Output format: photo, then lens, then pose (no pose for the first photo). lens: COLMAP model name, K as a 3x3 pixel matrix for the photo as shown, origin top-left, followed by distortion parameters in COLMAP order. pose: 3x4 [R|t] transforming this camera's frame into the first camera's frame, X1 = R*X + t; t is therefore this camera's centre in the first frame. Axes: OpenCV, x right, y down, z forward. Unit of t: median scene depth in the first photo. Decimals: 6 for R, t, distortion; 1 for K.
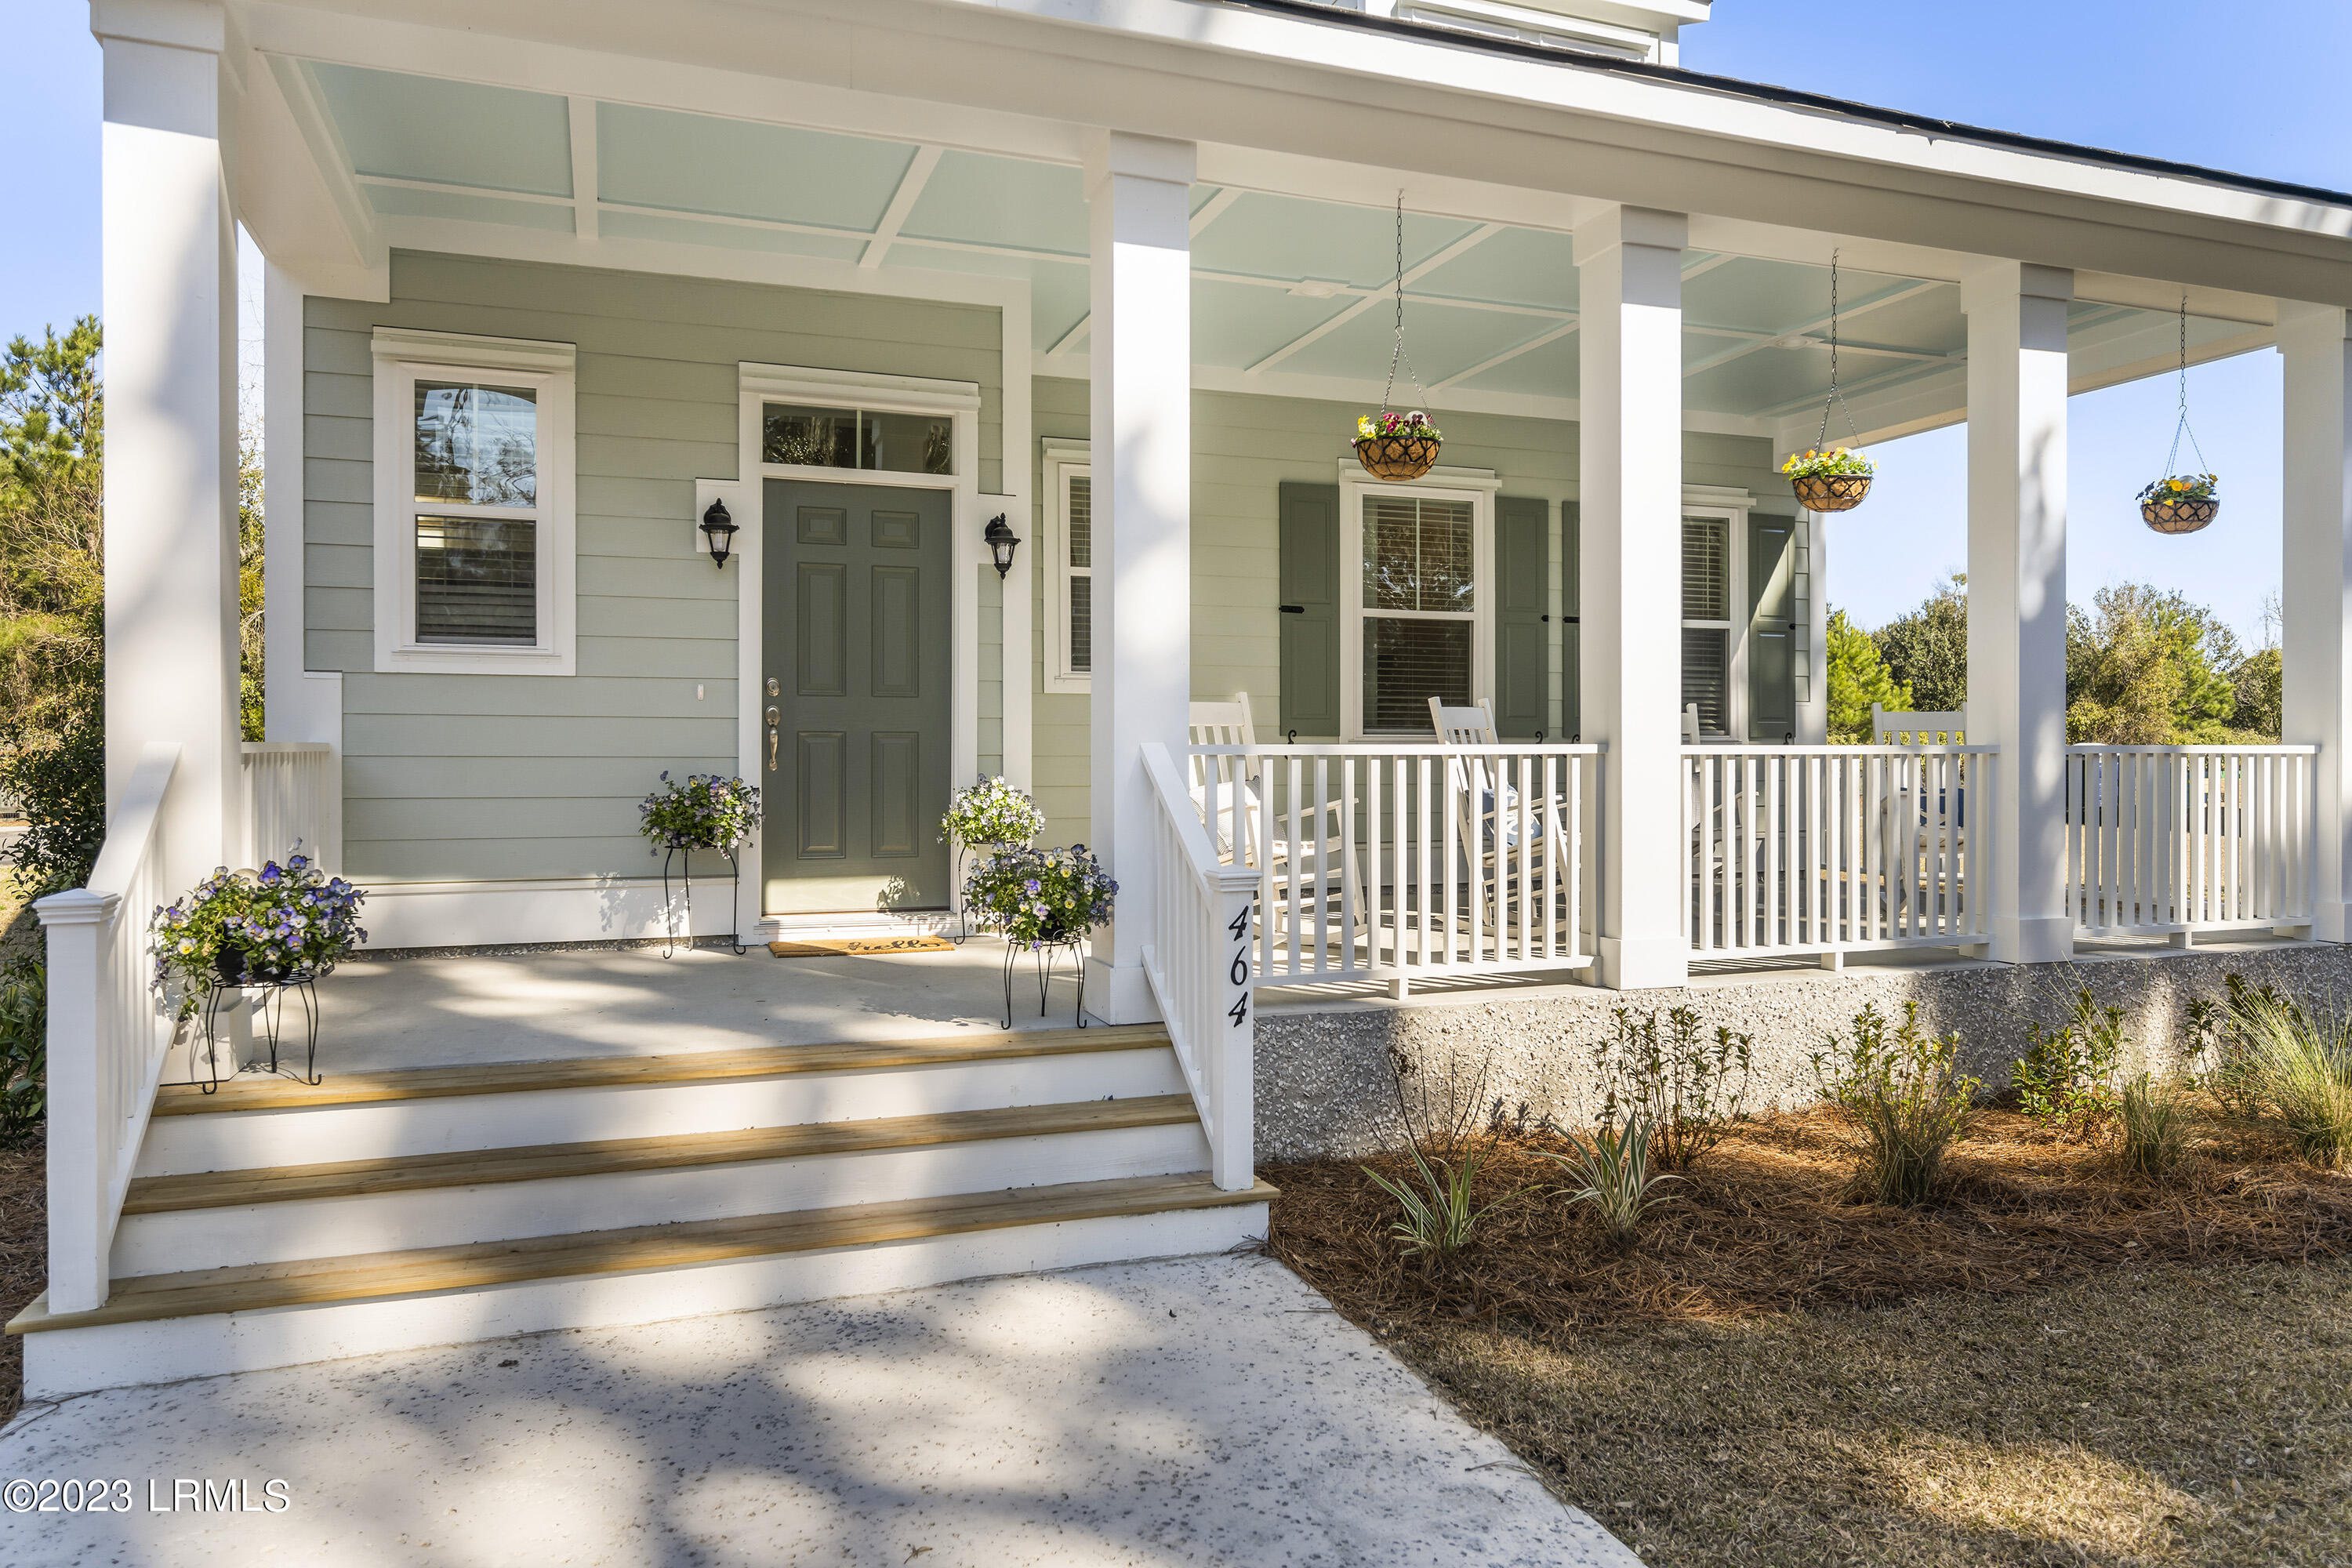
lens RADIAL K [[1496.0, 0, 1169.6], [0, 1496.0, 781.1], [0, 0, 1]] dist [0.006990, 0.001071]
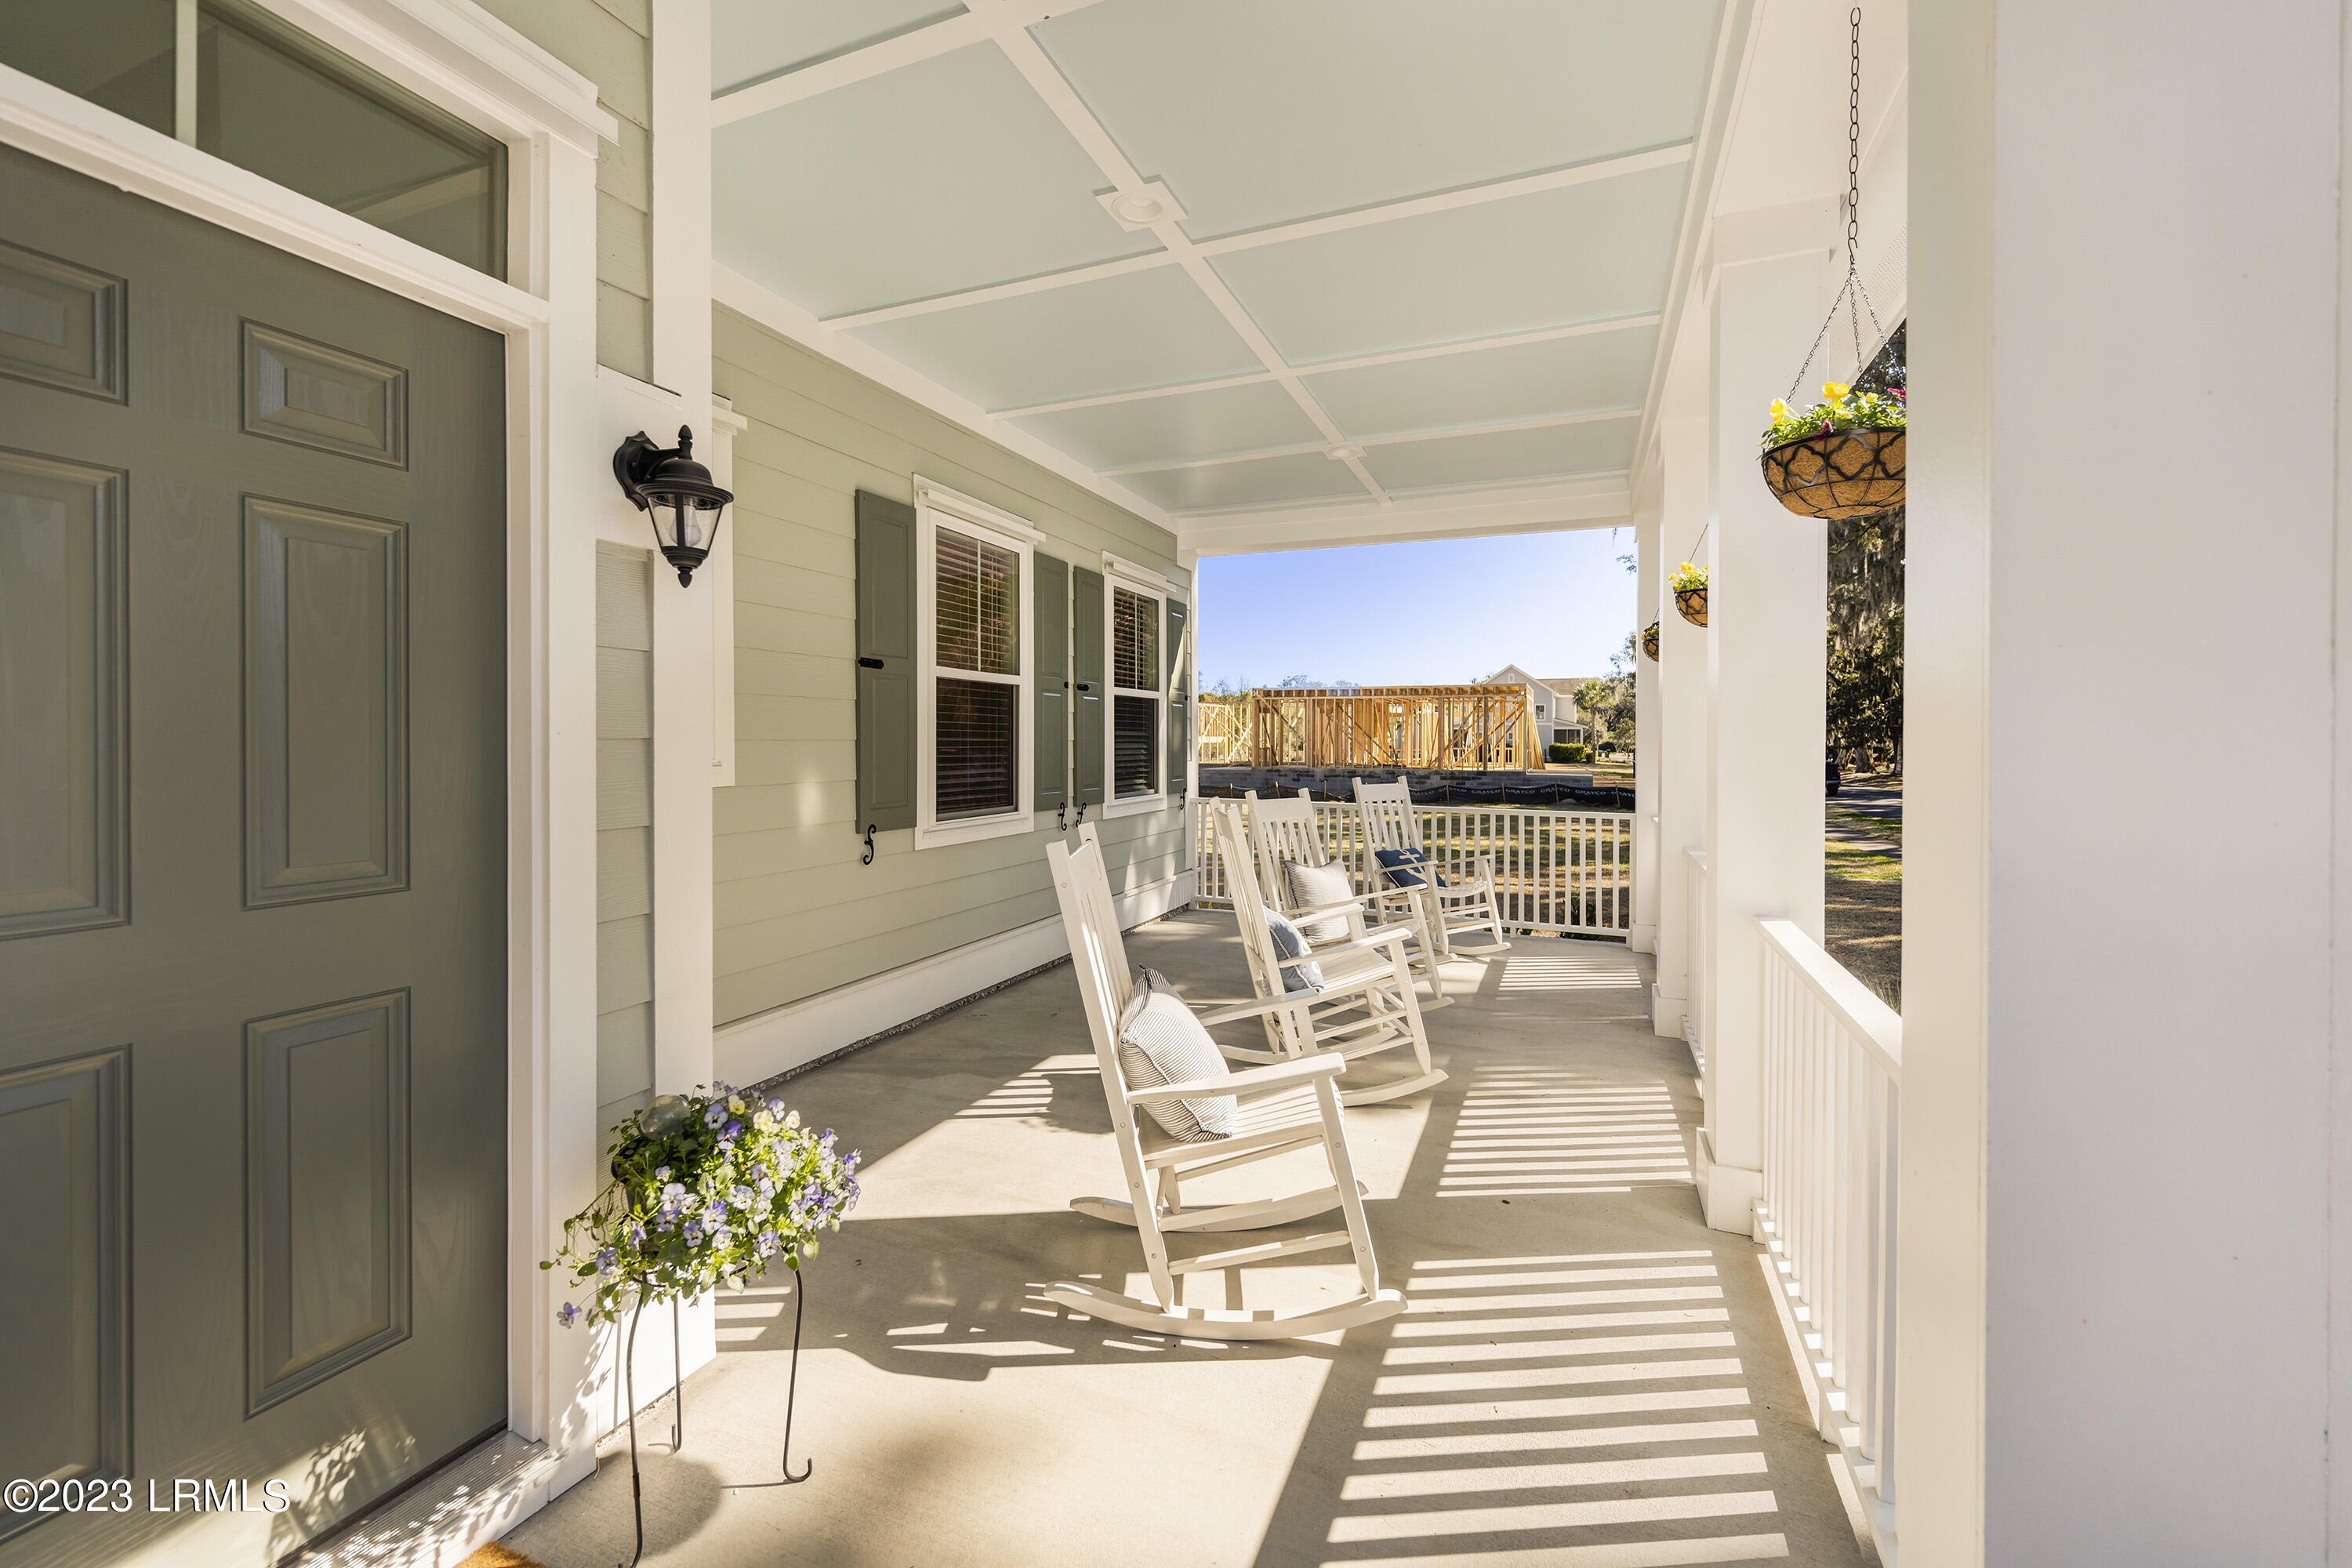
lens RADIAL K [[941.0, 0, 1169.6], [0, 941.0, 770.3], [0, 0, 1]] dist [0.002434, 0.000172]
pose [[0.687914, -0.017827, 0.725574, -0.163284], [0.004623, 0.999786, 0.020181, -0.070815], [-0.725778, -0.010529, 0.687849, 0.571054]]
